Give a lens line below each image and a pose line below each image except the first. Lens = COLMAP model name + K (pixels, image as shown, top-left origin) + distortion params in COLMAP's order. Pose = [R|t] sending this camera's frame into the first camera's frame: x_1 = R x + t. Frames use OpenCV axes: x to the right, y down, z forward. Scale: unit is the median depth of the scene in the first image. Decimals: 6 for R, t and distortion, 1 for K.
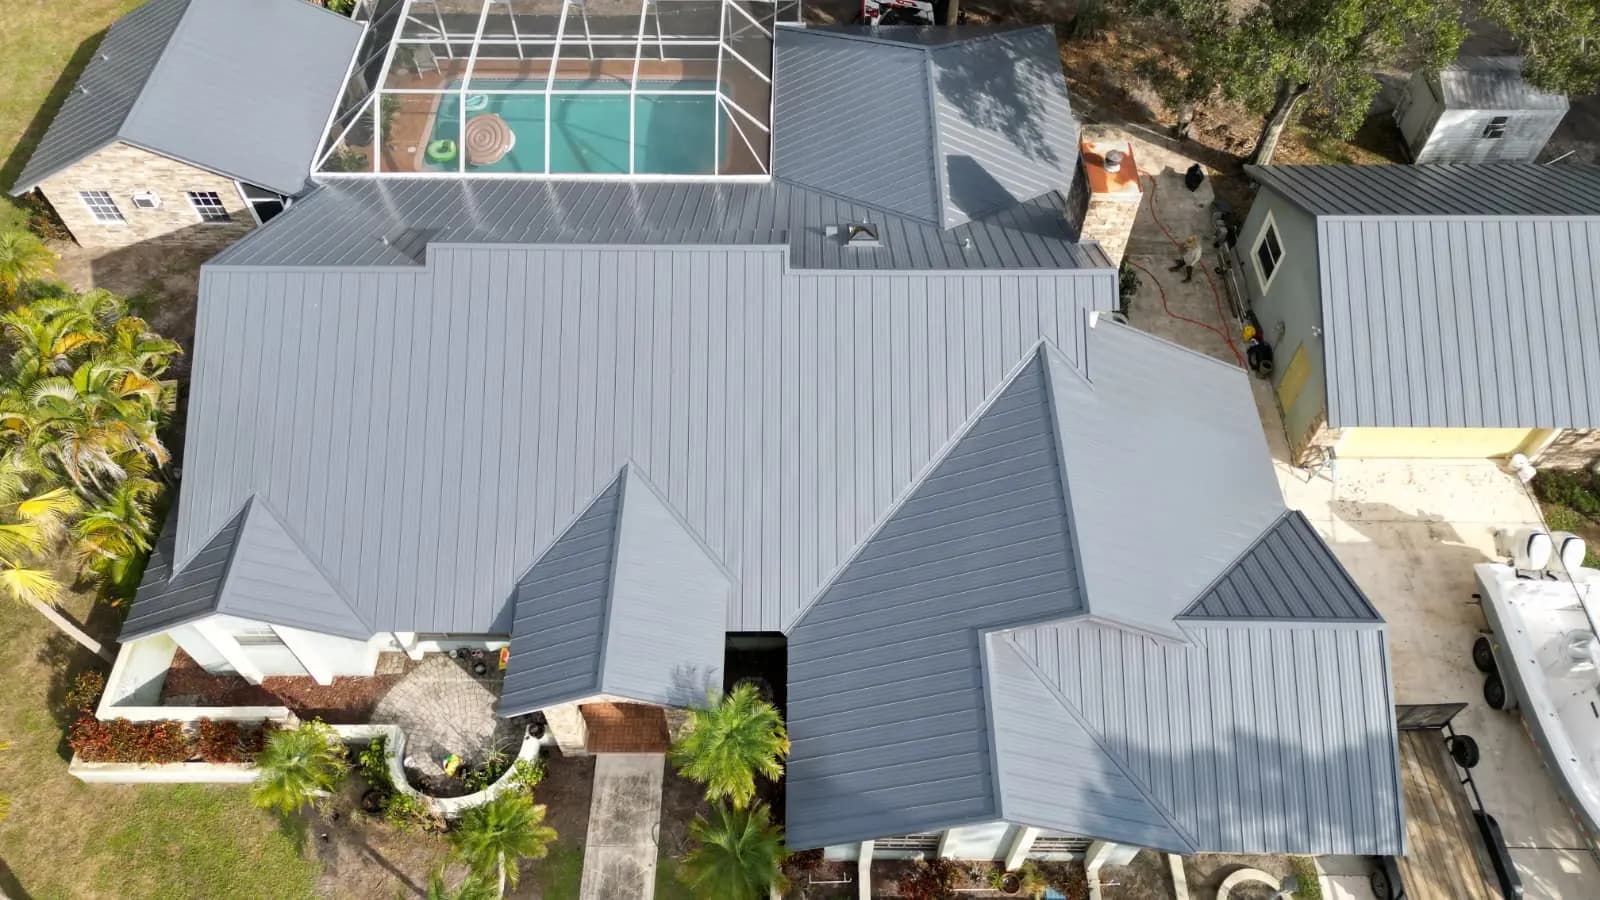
lens RADIAL K [[1124.3, 0, 800.0], [0, 1124.3, 450.0], [0, 0, 1]] dist [0.065057, -0.057321]
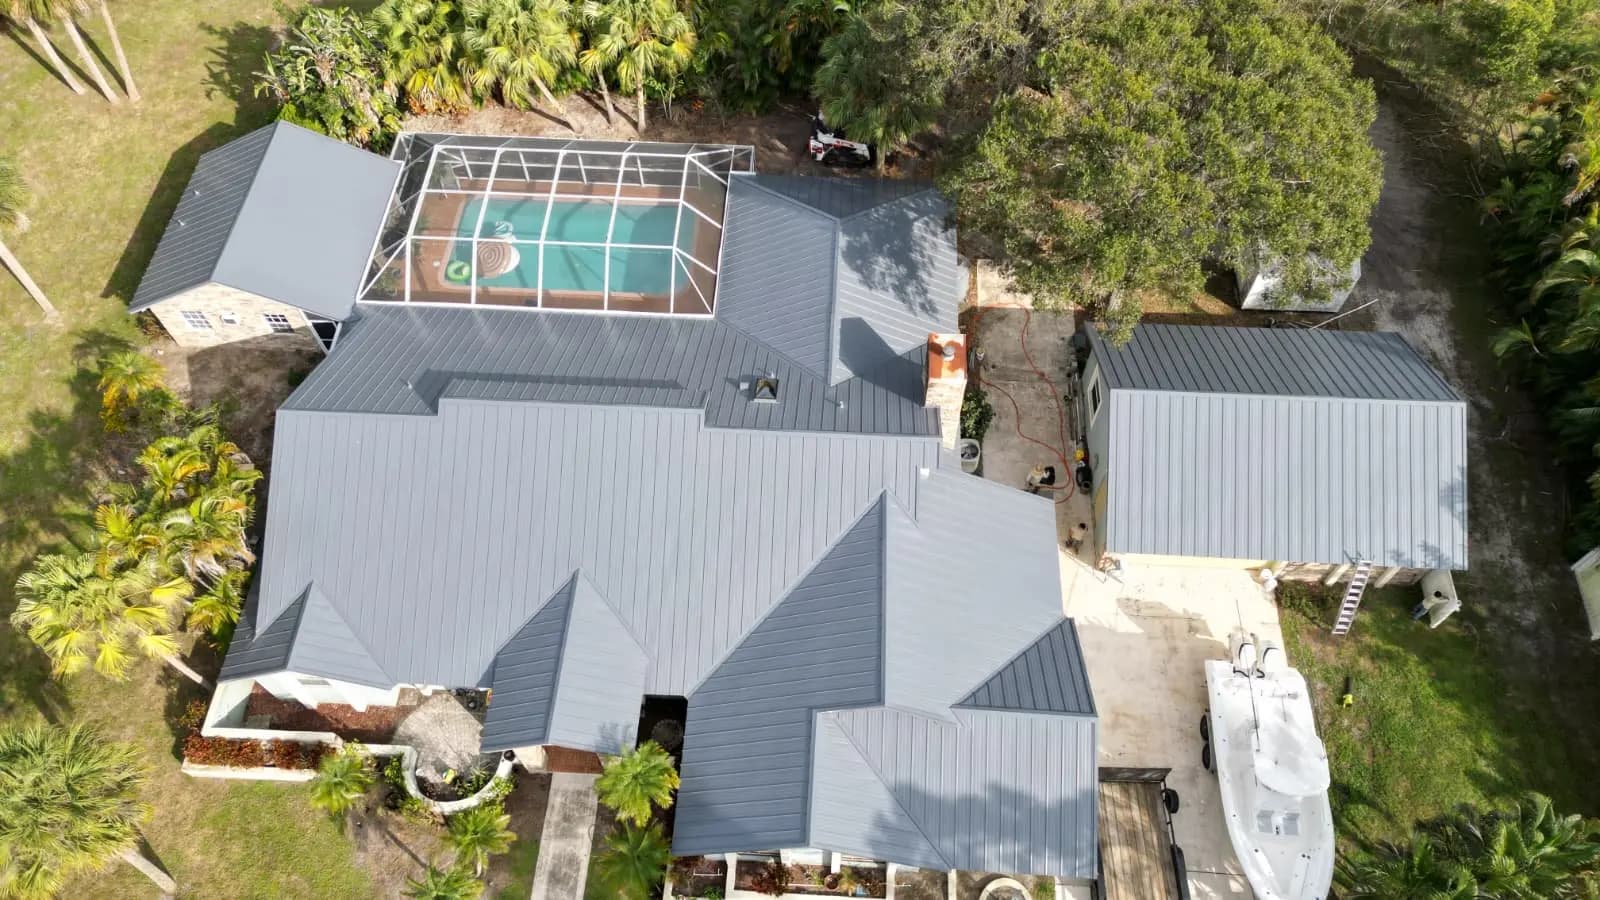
lens RADIAL K [[1124.3, 0, 800.0], [0, 1124.3, 450.0], [0, 0, 1]] dist [0.065057, -0.057321]
pose [[0.998805, 0.037891, -0.030868, 0.153389], [-0.035942, 0.997467, 0.061389, -0.225642], [0.033116, -0.060207, 0.997636, -0.358792]]
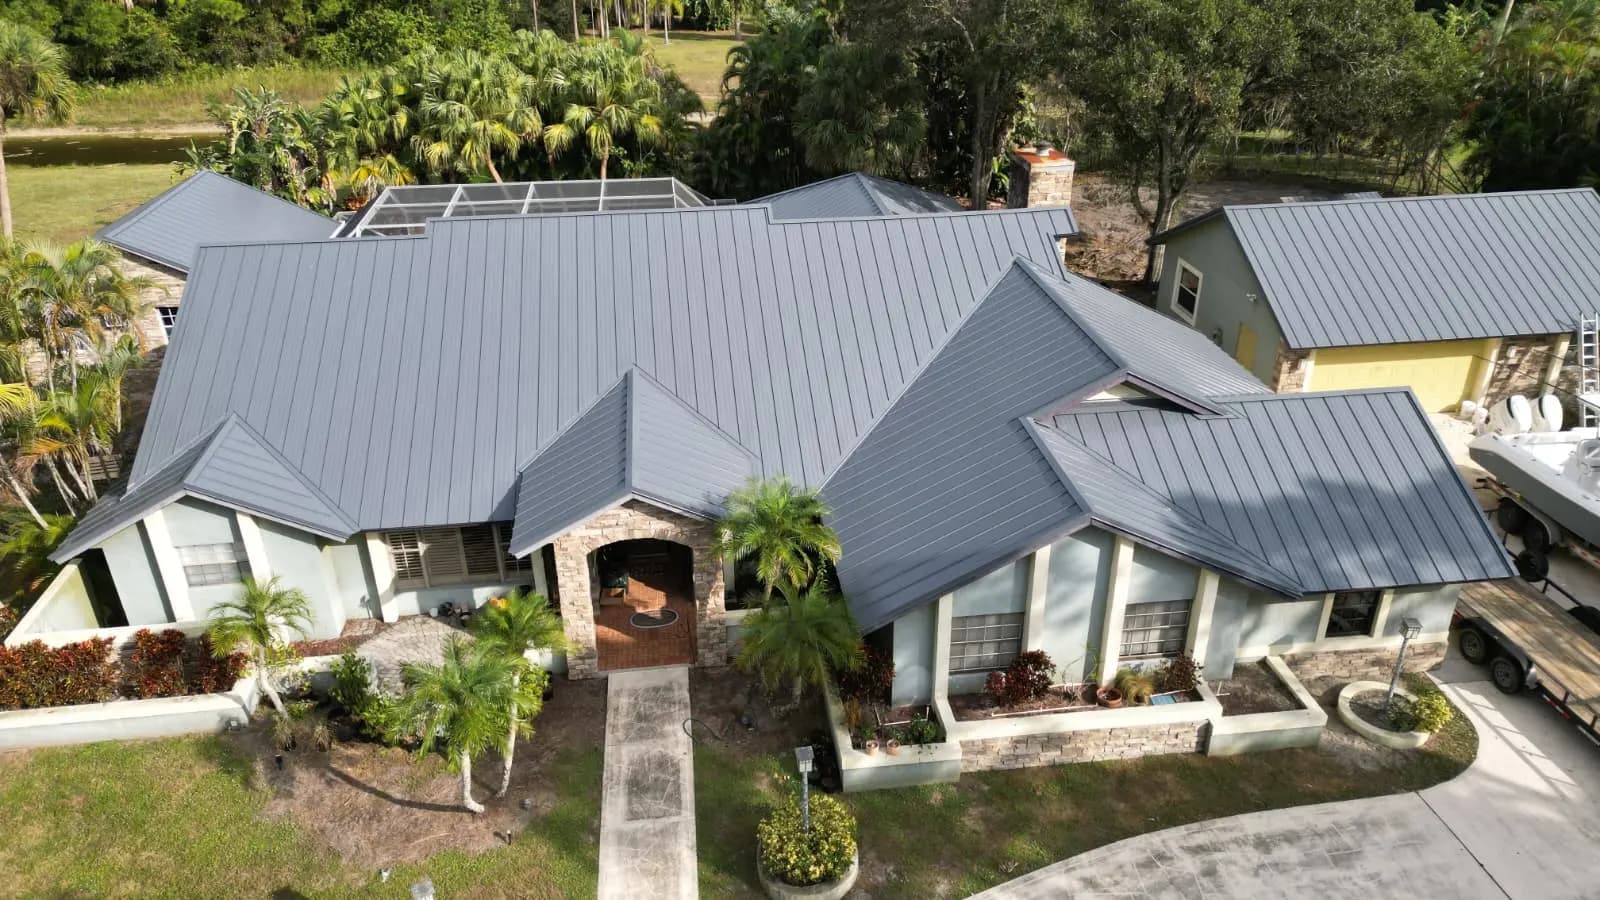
lens RADIAL K [[1124.3, 0, 800.0], [0, 1124.3, 450.0], [0, 0, 1]] dist [0.065057, -0.057321]
pose [[0.991349, -0.065360, 0.113824, -0.123509], [0.110179, 0.885681, -0.451031, 0.530034], [-0.071332, 0.459670, 0.885220, 0.151771]]
